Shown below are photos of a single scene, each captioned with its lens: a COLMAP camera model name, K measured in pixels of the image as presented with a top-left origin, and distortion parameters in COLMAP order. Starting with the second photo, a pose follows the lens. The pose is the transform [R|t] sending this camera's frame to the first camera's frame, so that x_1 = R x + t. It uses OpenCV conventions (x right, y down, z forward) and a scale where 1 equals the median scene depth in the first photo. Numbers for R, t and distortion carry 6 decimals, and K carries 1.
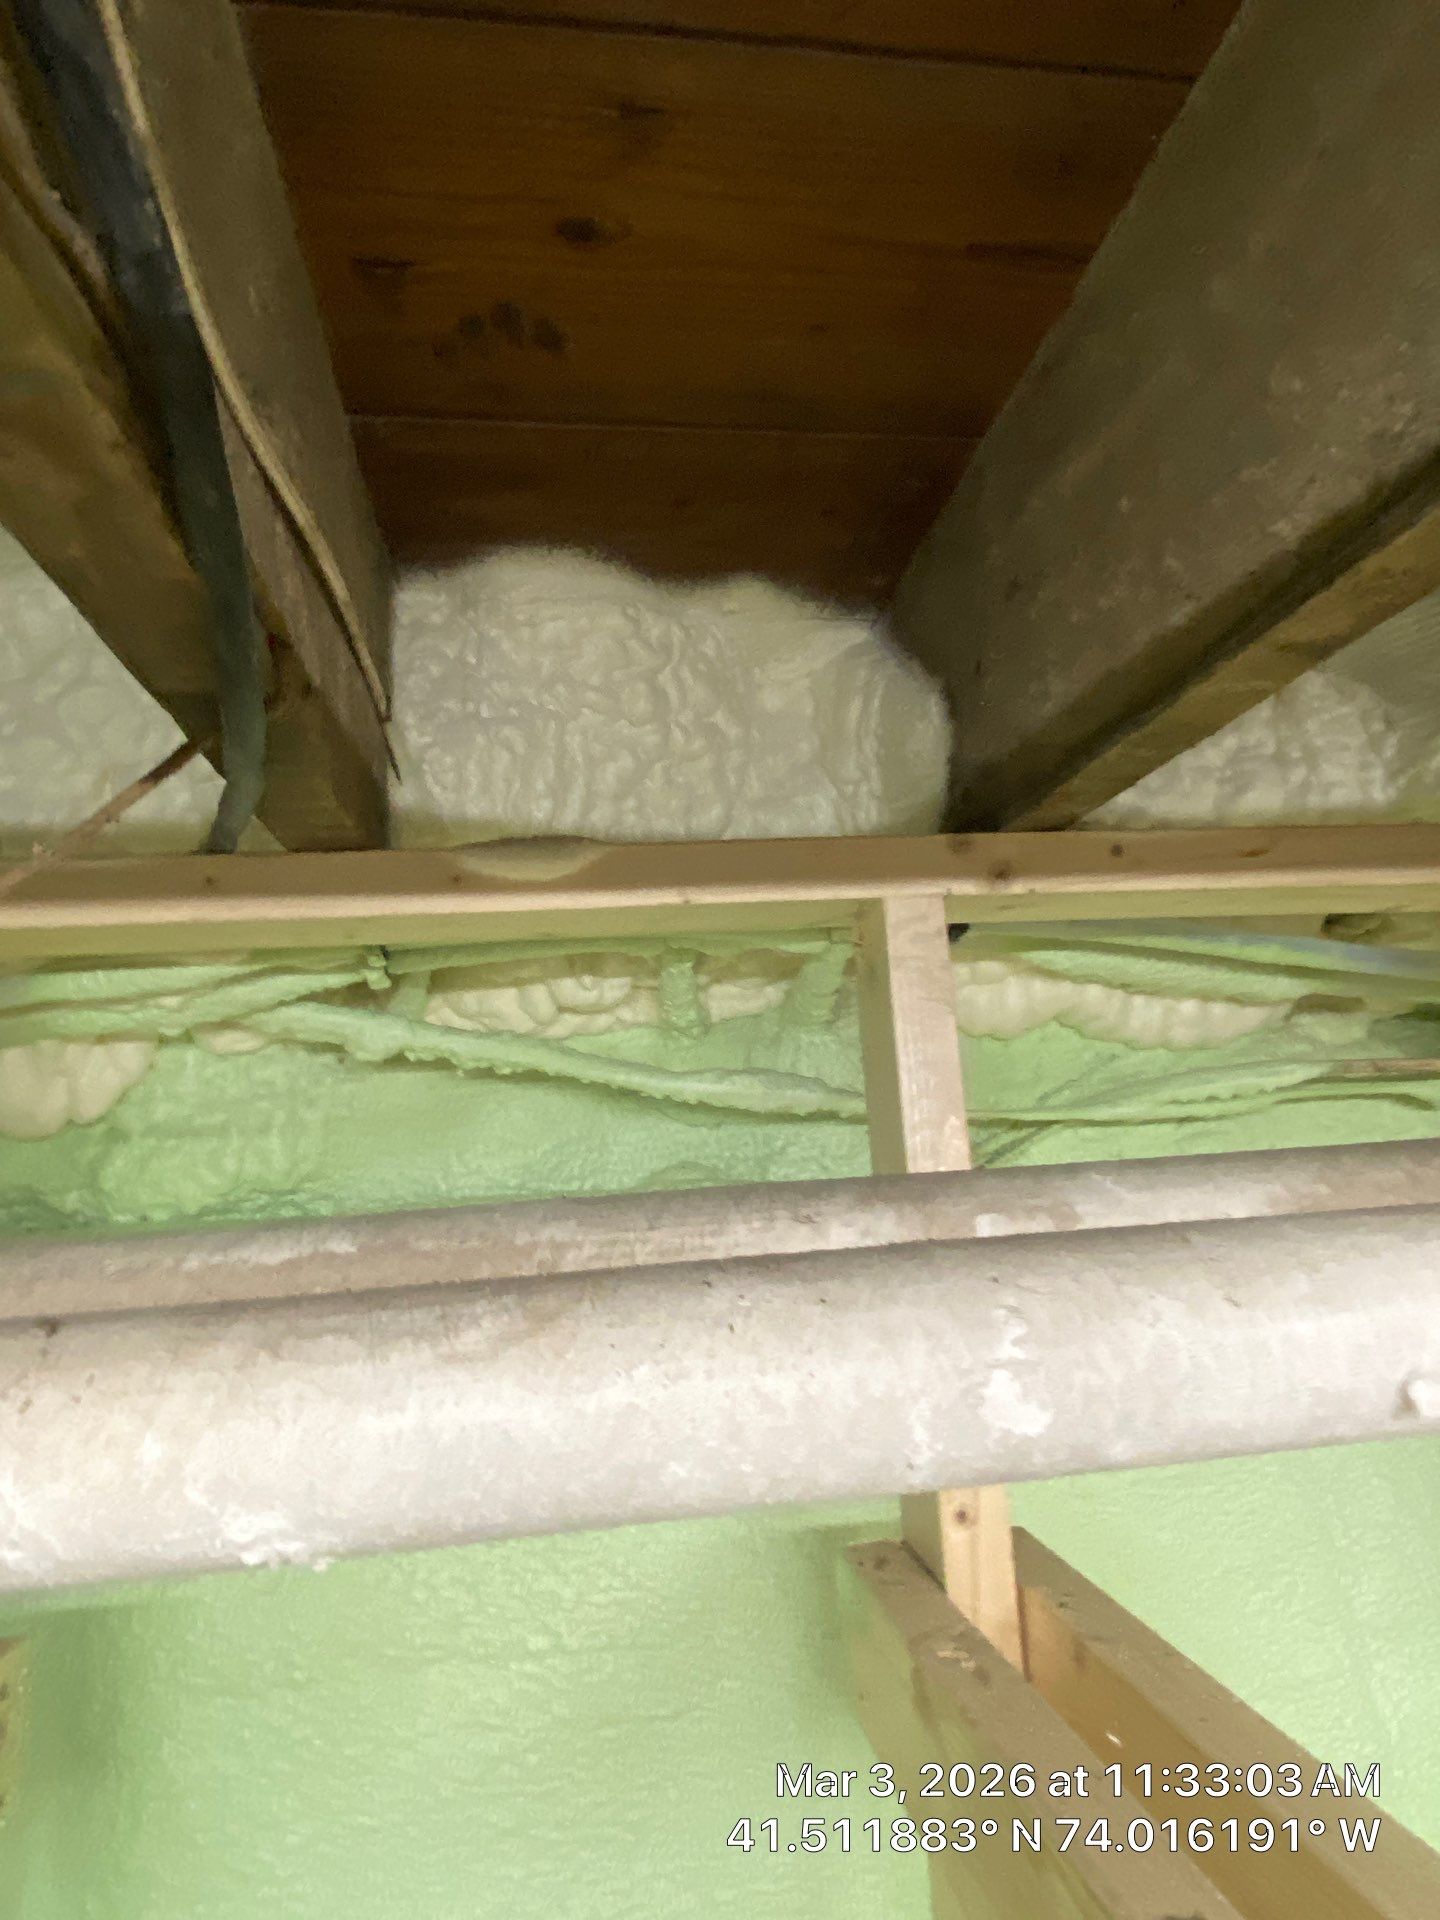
lens RADIAL K [[1174.8, 0, 720.0], [0, 1174.8, 960.0], [0, 0, 1]] dist [0.038120, -0.048980]
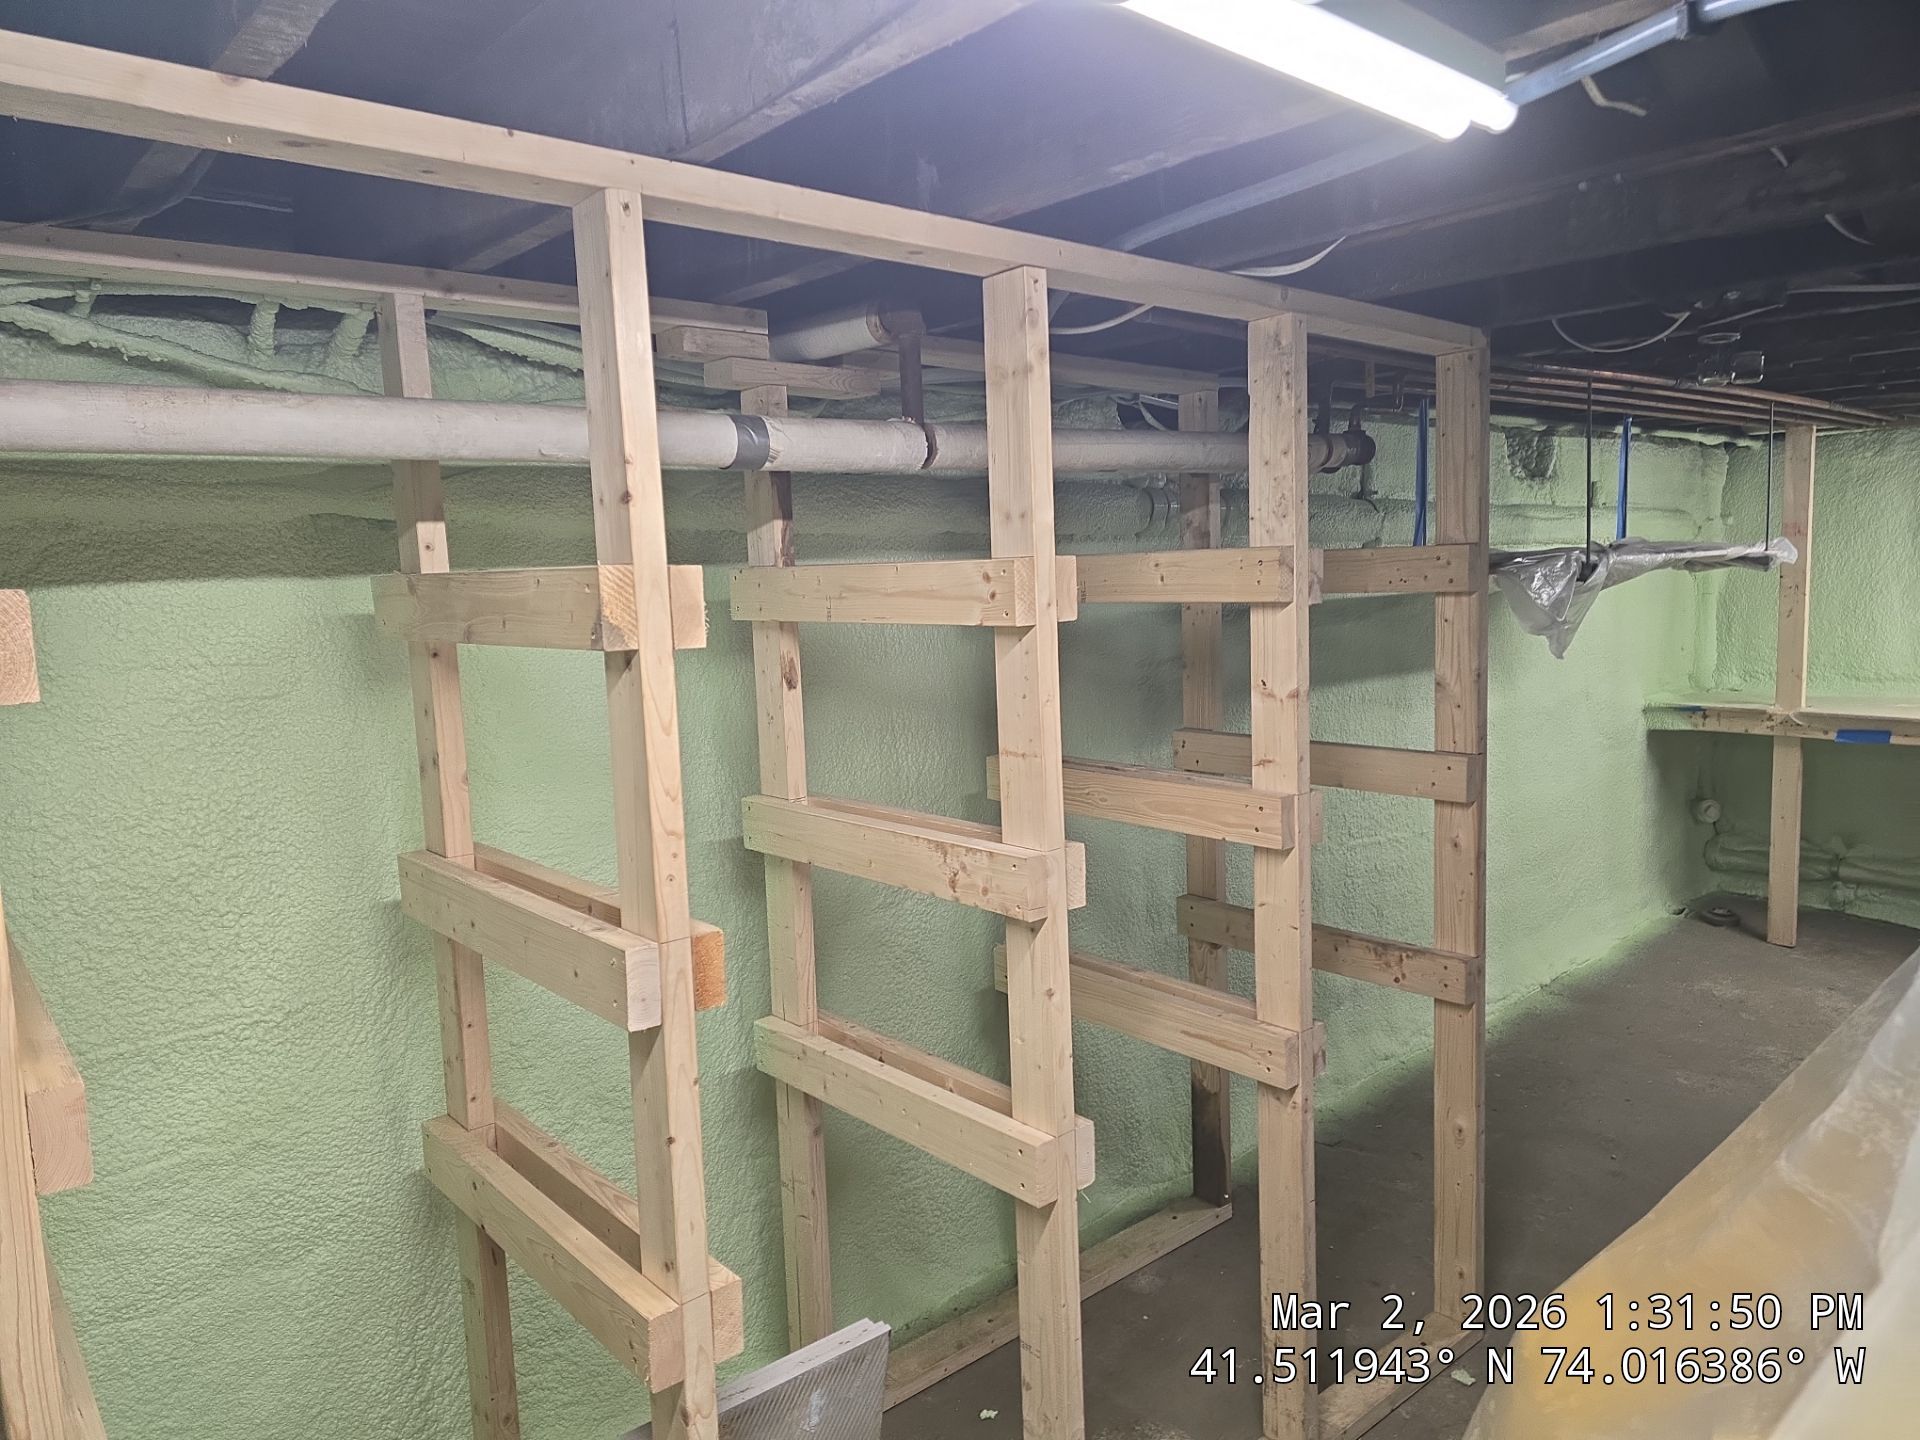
lens RADIAL K [[1322.9, 0, 960.0], [0, 1322.9, 720.0], [0, 0, 1]] dist [0.055275, -0.044767]
pose [[0.841626, -0.031770, 0.539126, -0.290278], [-0.104821, 0.969675, 0.220778, 0.049722], [-0.529791, -0.242324, 0.812773, -1.506816]]
